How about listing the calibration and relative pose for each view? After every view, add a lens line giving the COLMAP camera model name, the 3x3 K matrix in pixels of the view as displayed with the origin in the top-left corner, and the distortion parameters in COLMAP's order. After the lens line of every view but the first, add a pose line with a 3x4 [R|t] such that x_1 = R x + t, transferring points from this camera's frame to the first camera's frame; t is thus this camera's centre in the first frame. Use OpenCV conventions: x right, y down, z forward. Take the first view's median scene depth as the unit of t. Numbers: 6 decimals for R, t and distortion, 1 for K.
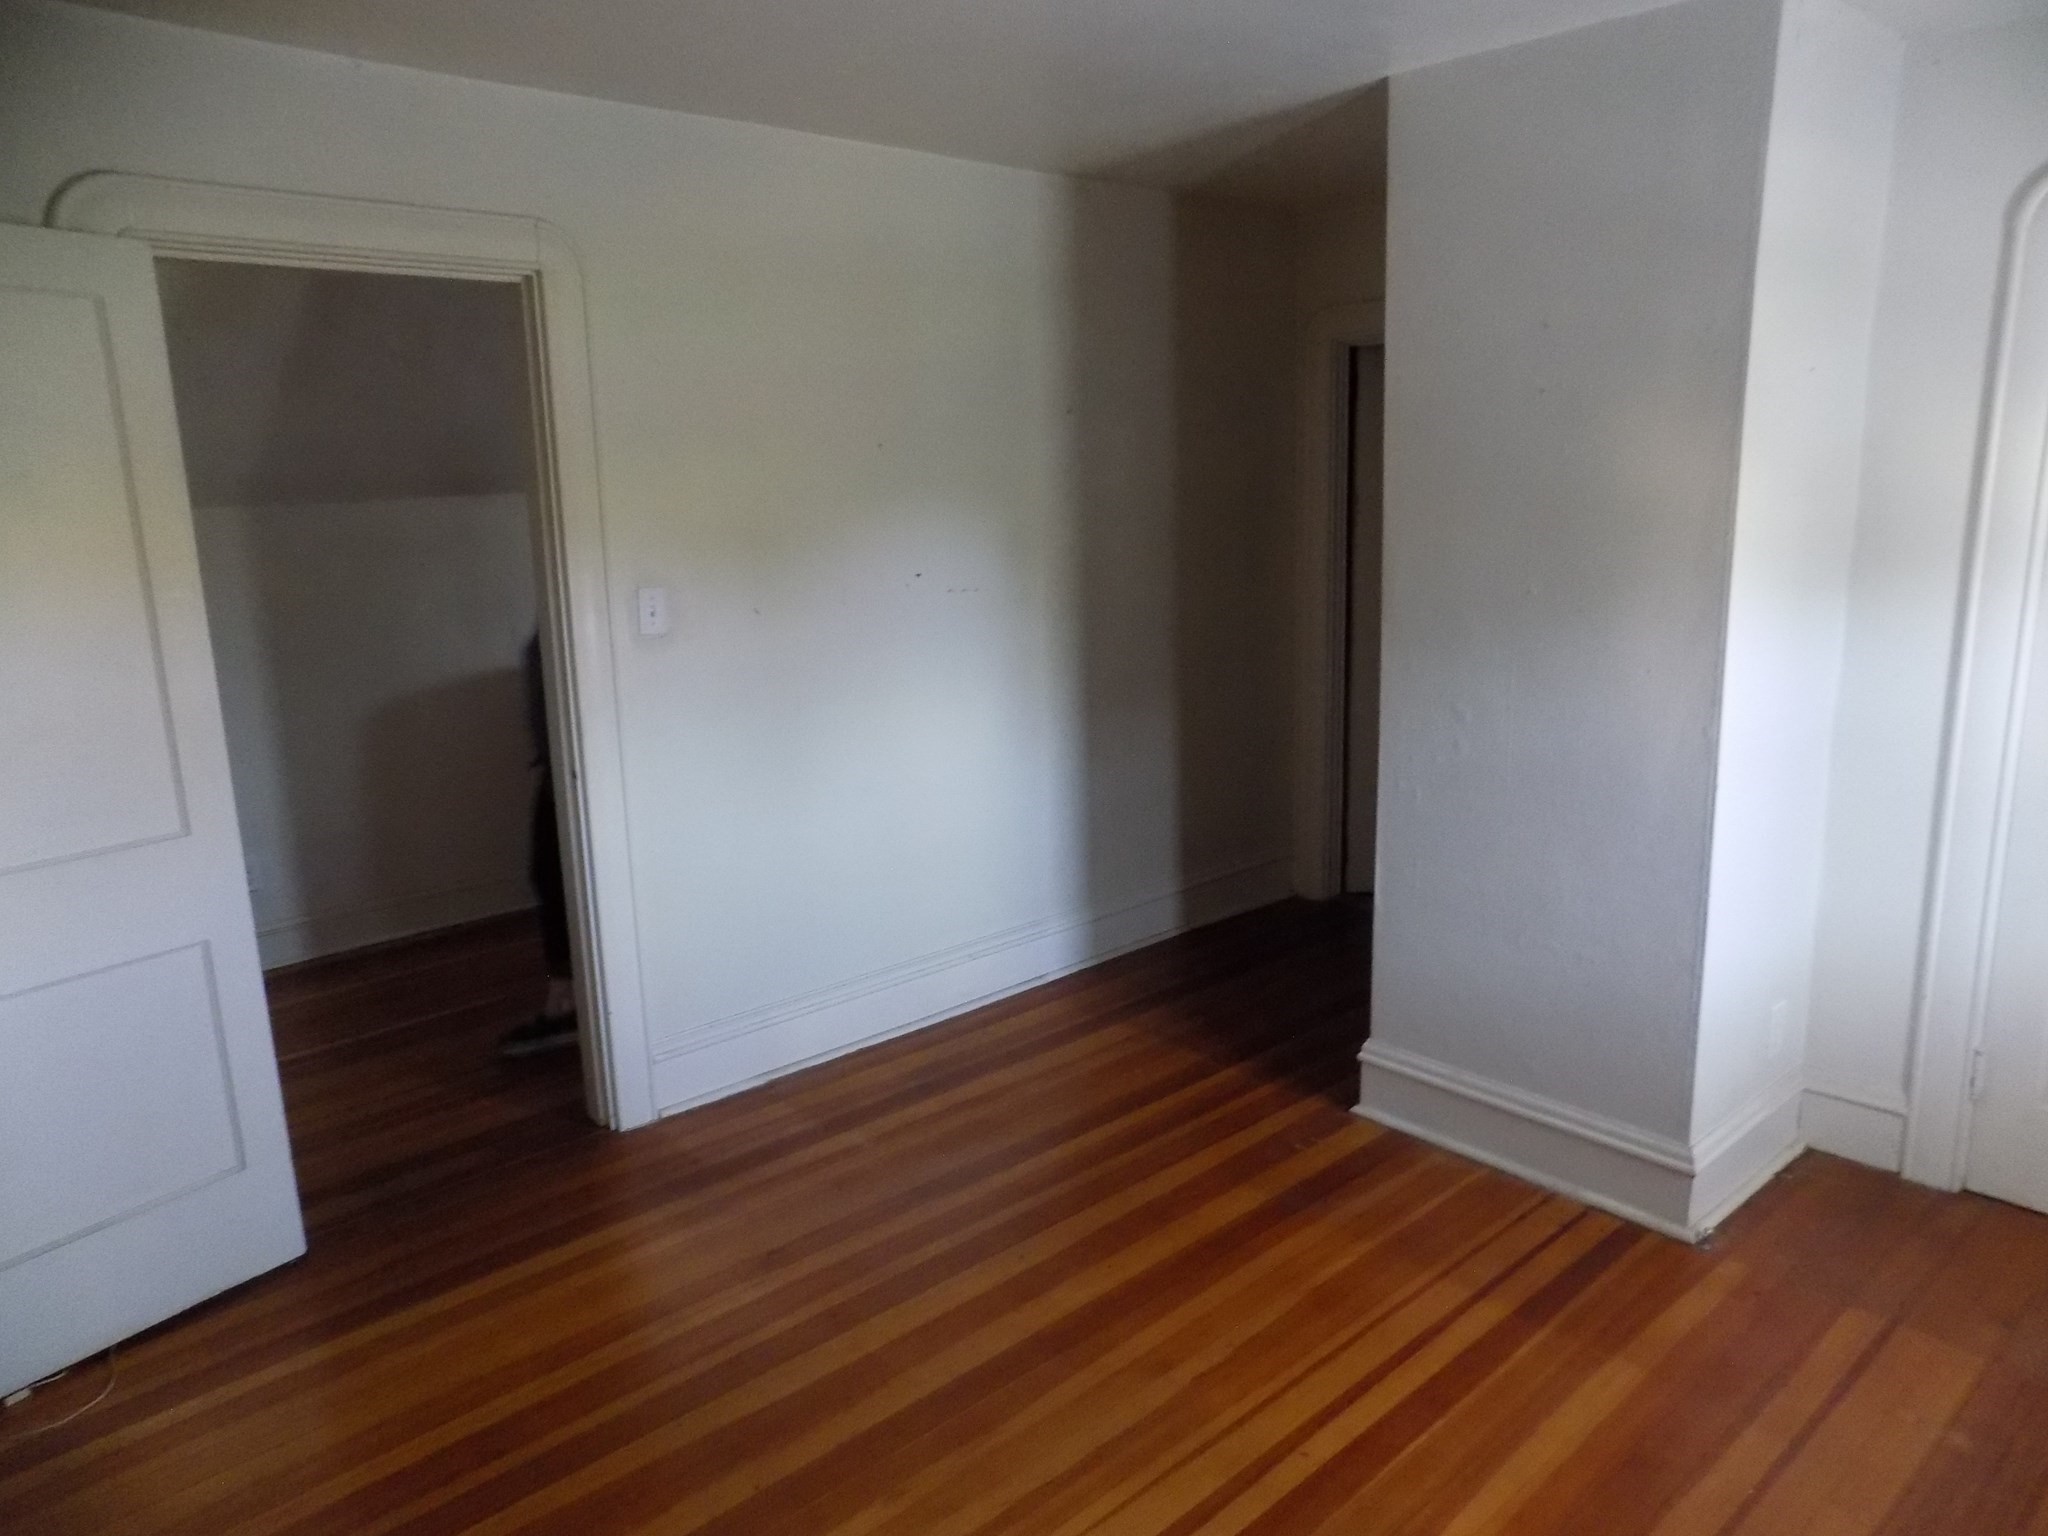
lens RADIAL K [[1399.5, 0, 1035.8], [0, 1399.5, 764.7], [0, 0, 1]] dist [-0.053692, 0.064988]
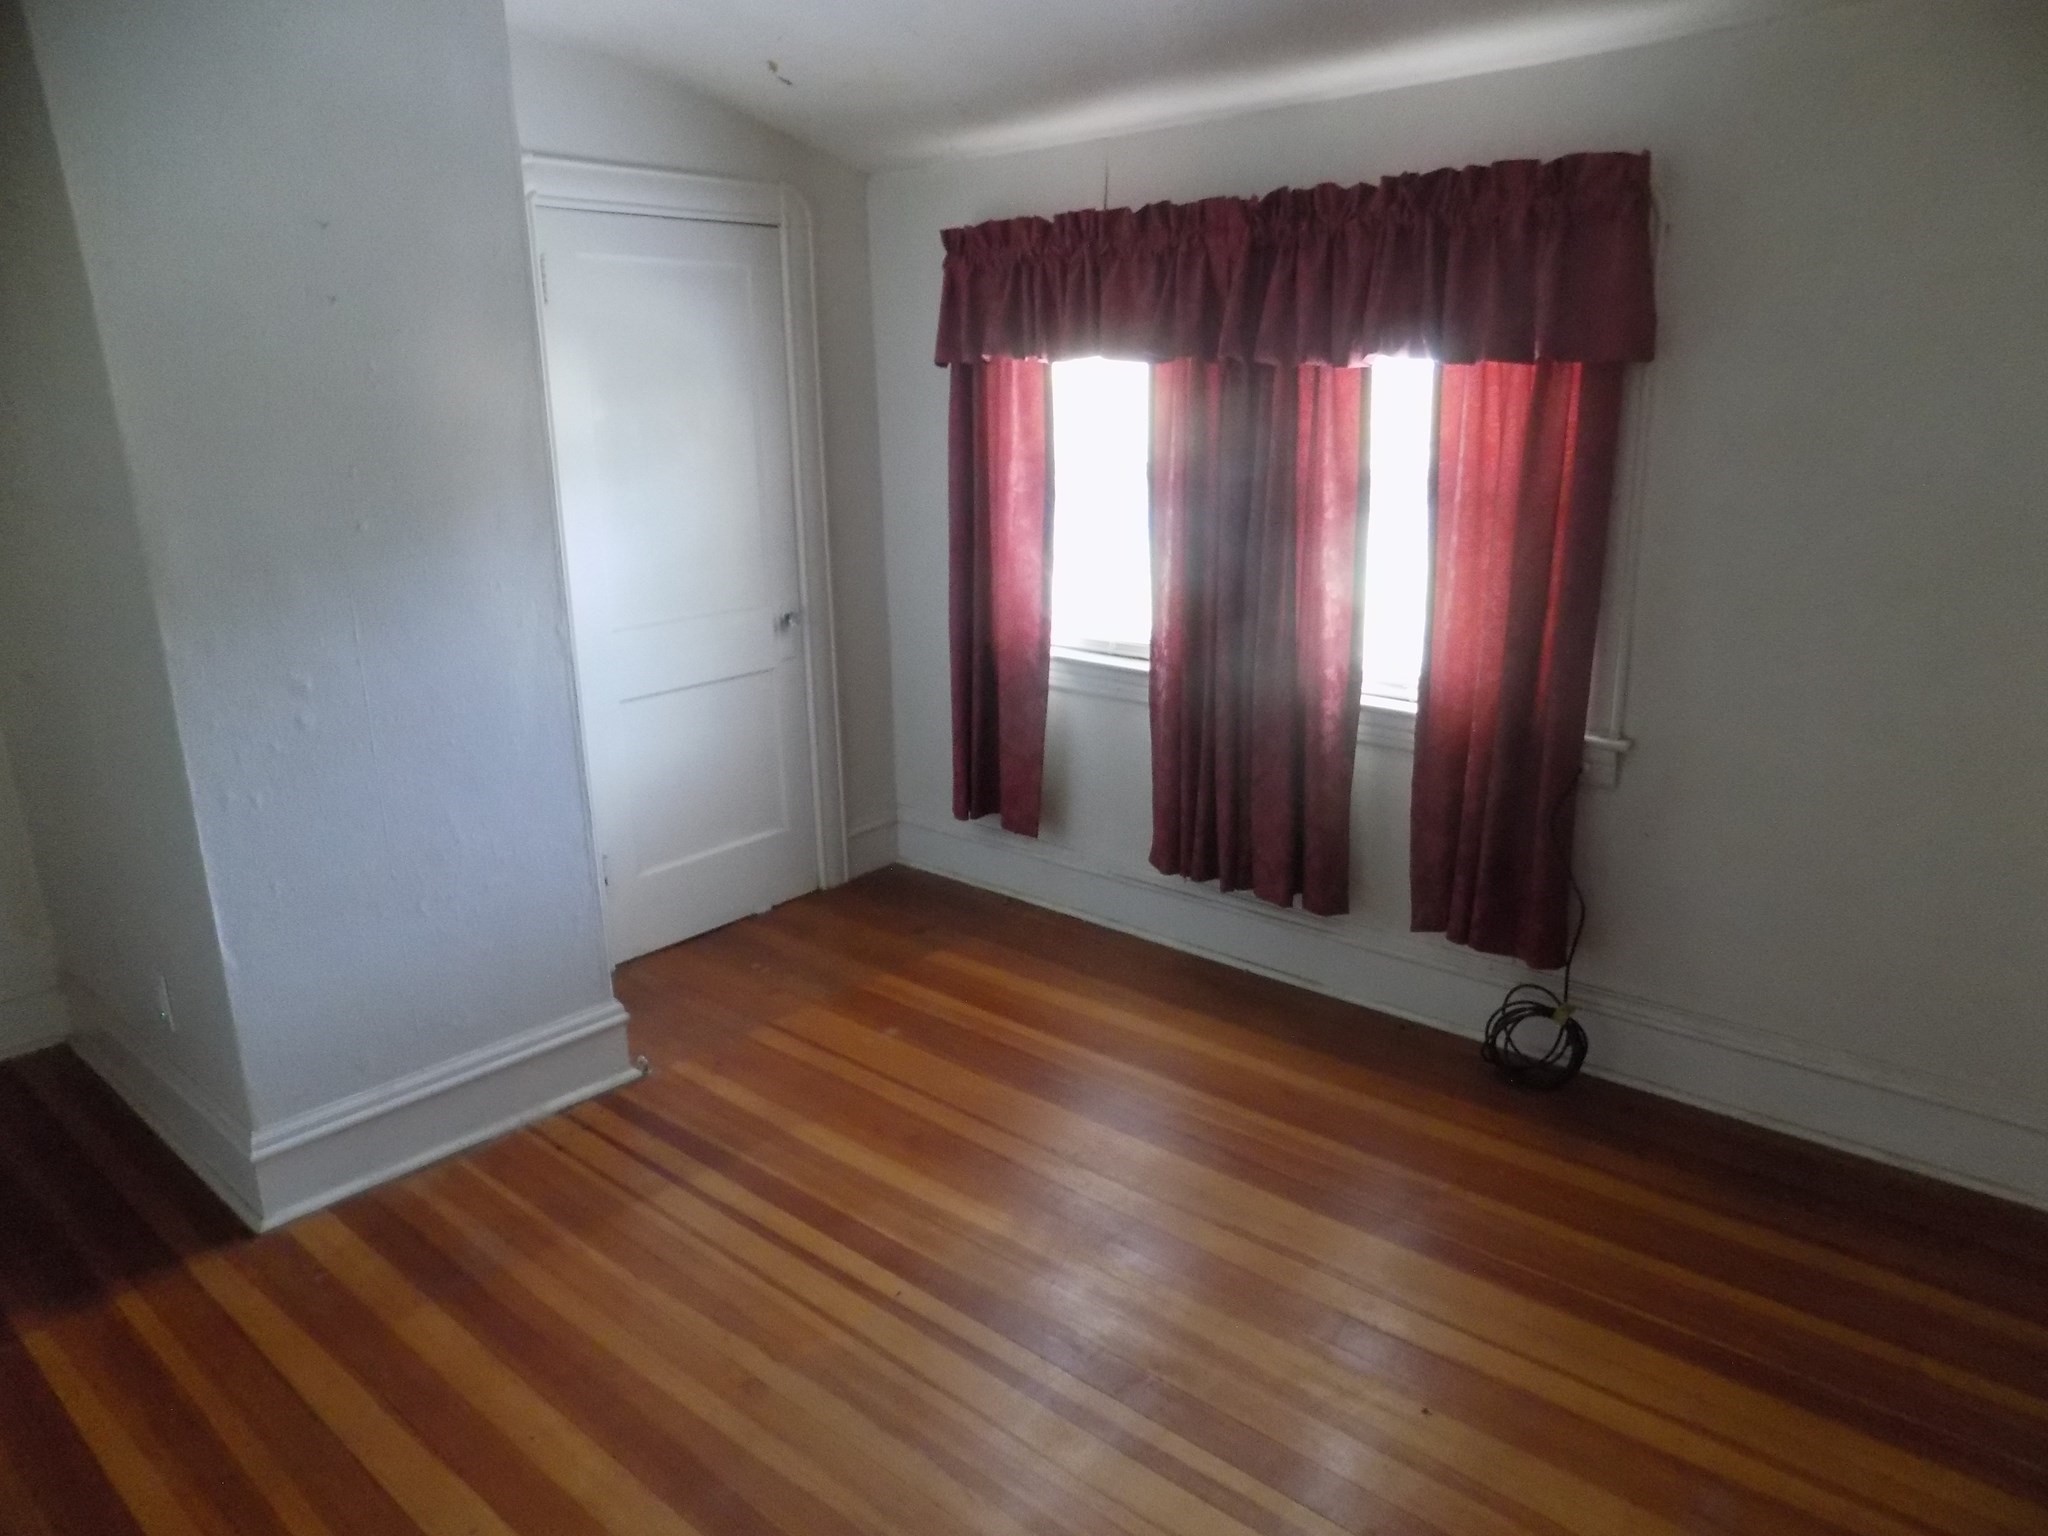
lens RADIAL K [[1399.5, 0, 1033.5], [0, 1399.5, 774.1], [0, 0, 1]] dist [-0.053692, 0.064988]
pose [[-0.100423, -0.232315, 0.967442, -0.569933], [0.238485, 0.938391, 0.250094, -0.090421], [-0.965940, 0.255836, -0.038832, 0.627726]]
